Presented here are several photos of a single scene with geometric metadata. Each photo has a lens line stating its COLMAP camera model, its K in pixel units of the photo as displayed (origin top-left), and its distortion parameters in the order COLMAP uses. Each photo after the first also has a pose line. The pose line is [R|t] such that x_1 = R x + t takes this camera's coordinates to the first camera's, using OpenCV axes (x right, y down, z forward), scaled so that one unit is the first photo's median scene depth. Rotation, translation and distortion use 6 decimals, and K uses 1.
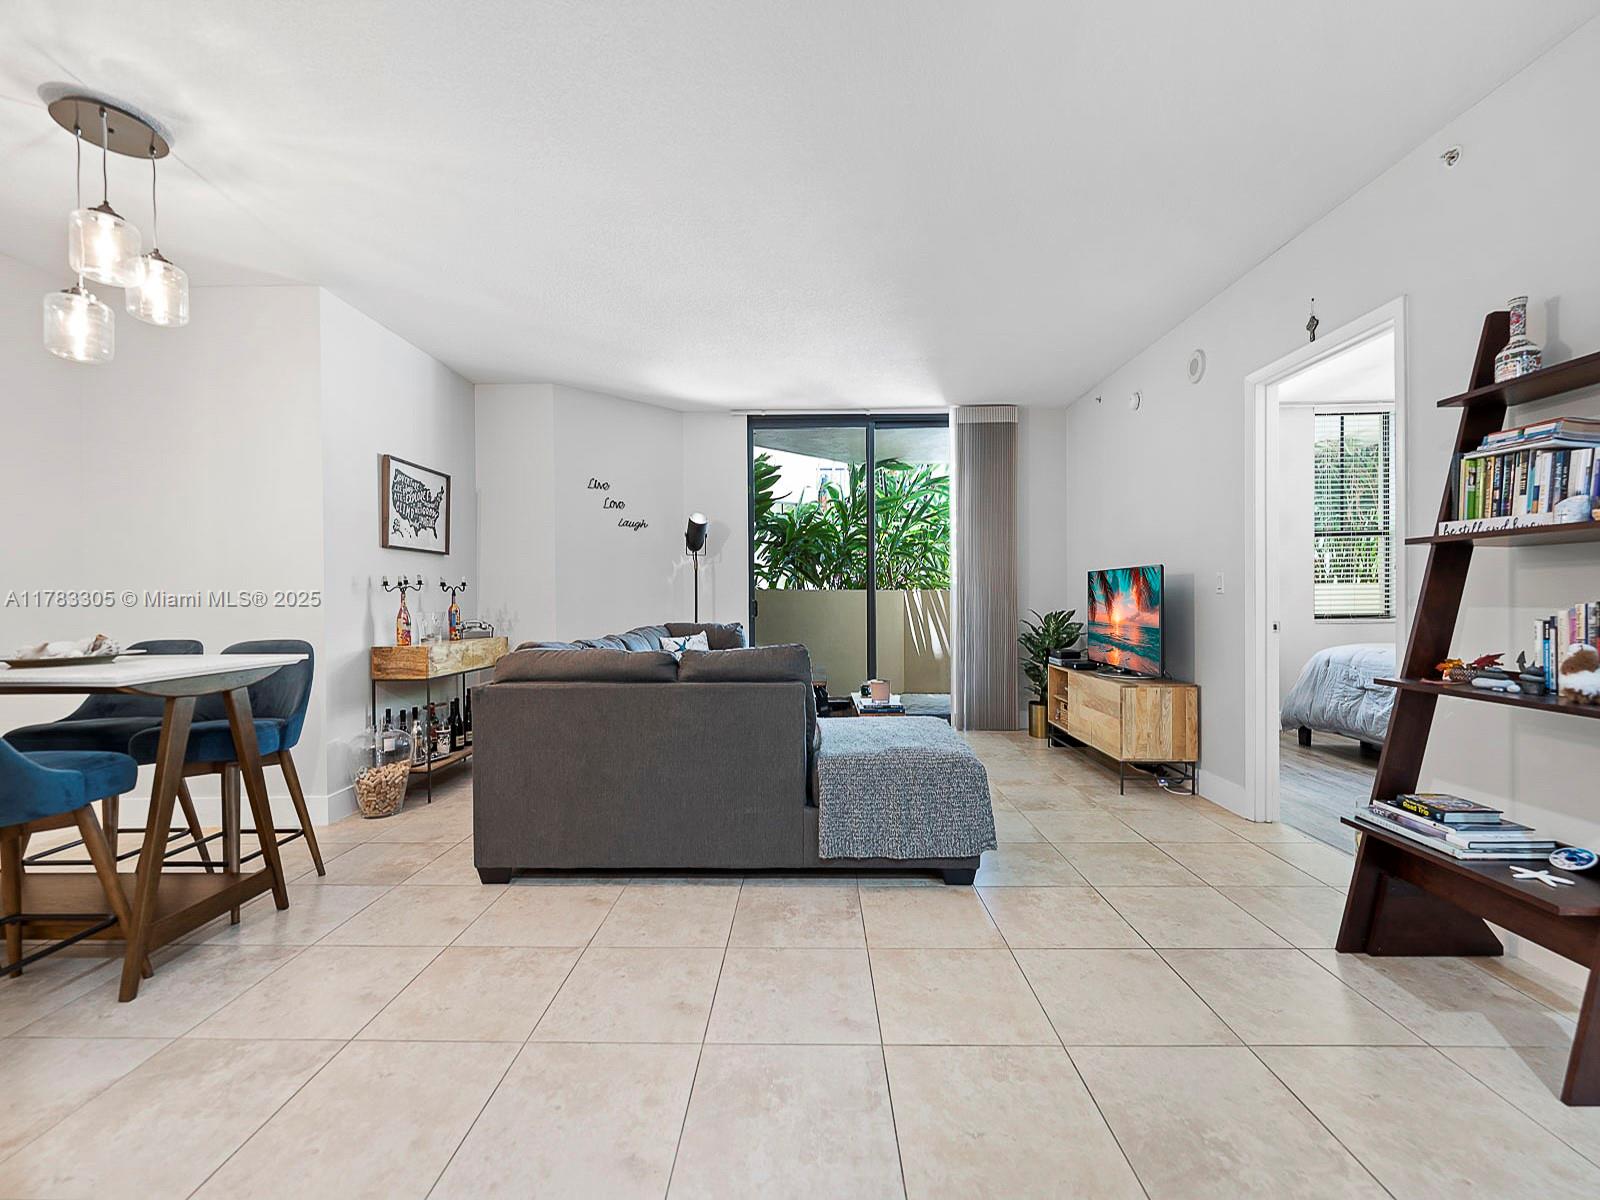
lens RADIAL K [[657.9, 0, 797.2], [0, 657.9, 601.4], [0, 0, 1]] dist [0.000473, 0.000093]
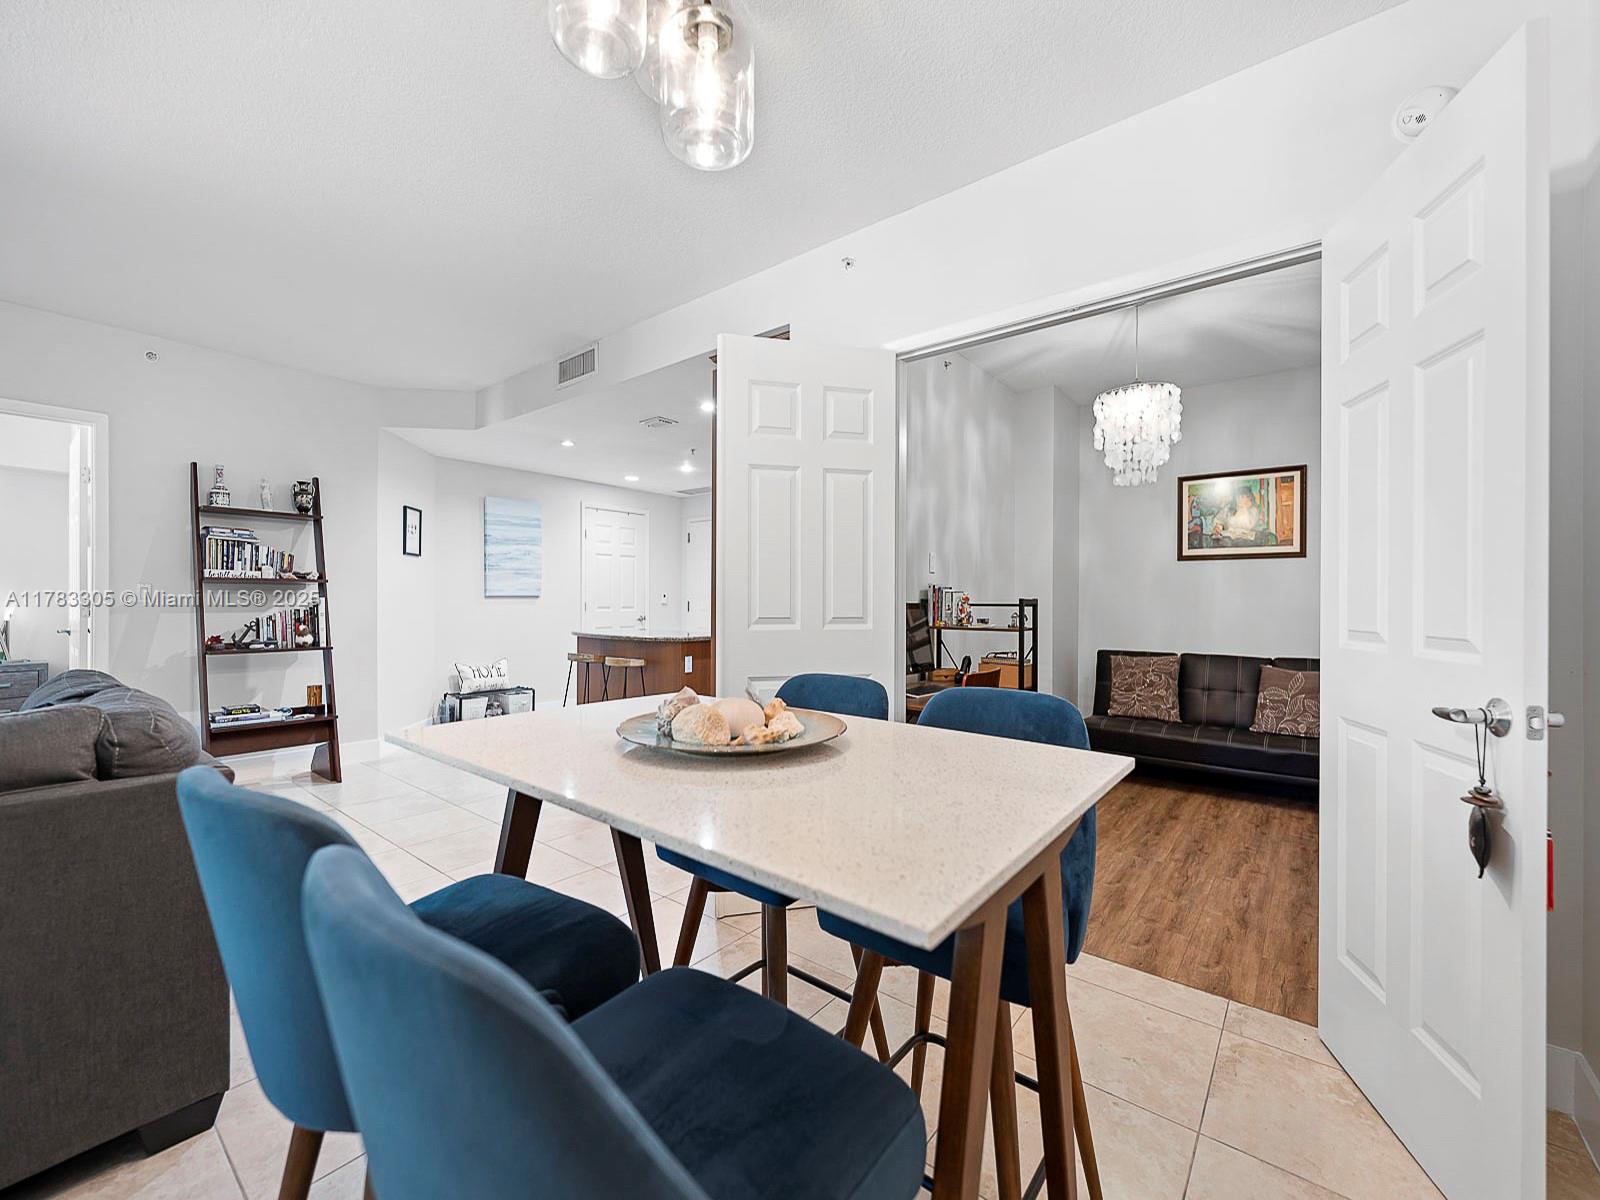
lens RADIAL K [[648.0, 0, 796.9], [0, 648.0, 602.3], [0, 0, 1]] dist [-0.001481, -0.000415]
pose [[-0.791141, 0.003458, 0.611623, -0.840170], [0.006589, 0.999974, 0.002869, -0.009621], [-0.611598, 0.006300, -0.791144, 0.781771]]
